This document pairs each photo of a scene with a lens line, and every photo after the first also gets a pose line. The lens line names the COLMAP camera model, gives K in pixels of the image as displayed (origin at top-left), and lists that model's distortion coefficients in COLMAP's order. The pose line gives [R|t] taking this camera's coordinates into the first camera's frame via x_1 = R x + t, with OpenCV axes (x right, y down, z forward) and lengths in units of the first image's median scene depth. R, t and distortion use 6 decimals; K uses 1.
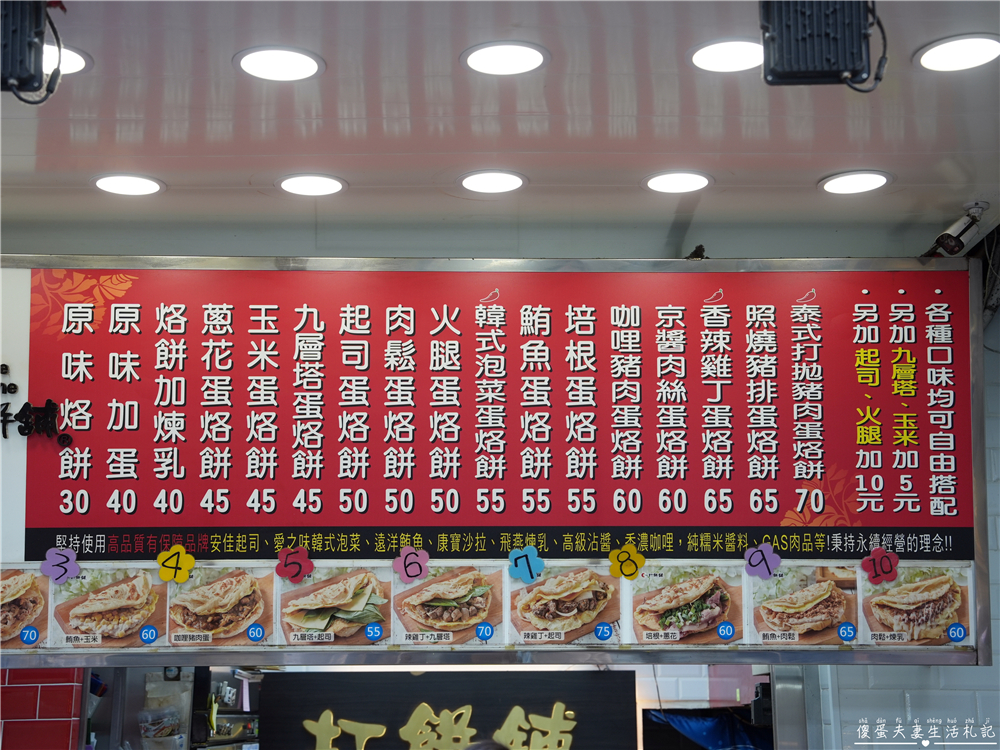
lens RADIAL K [[1551.9, 0, 501.7], [0, 1551.9, 380.0], [0, 0, 1]] dist [0.130314, 0.000000]
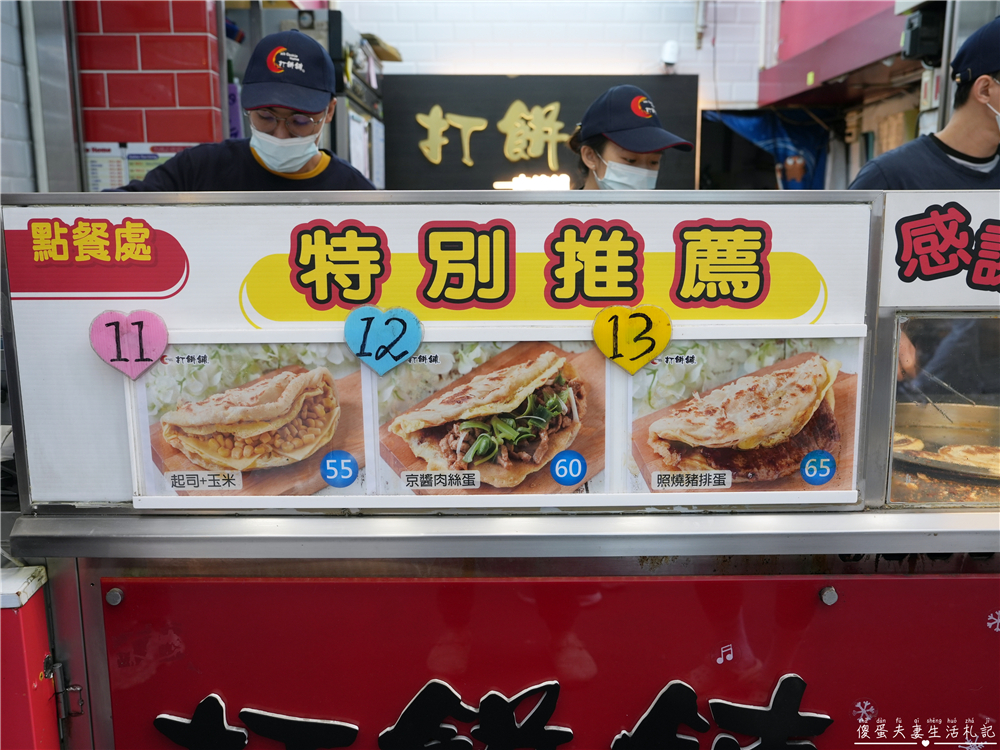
lens RADIAL K [[902.8, 0, 497.1], [0, 902.8, 372.7], [0, 0, 1]] dist [-0.058973, -0.003605]
pose [[0.999936, -0.001167, 0.011271, -0.122203], [-0.003216, 0.924564, 0.381013, 0.230164], [-0.010866, -0.381025, 0.924501, 0.496359]]
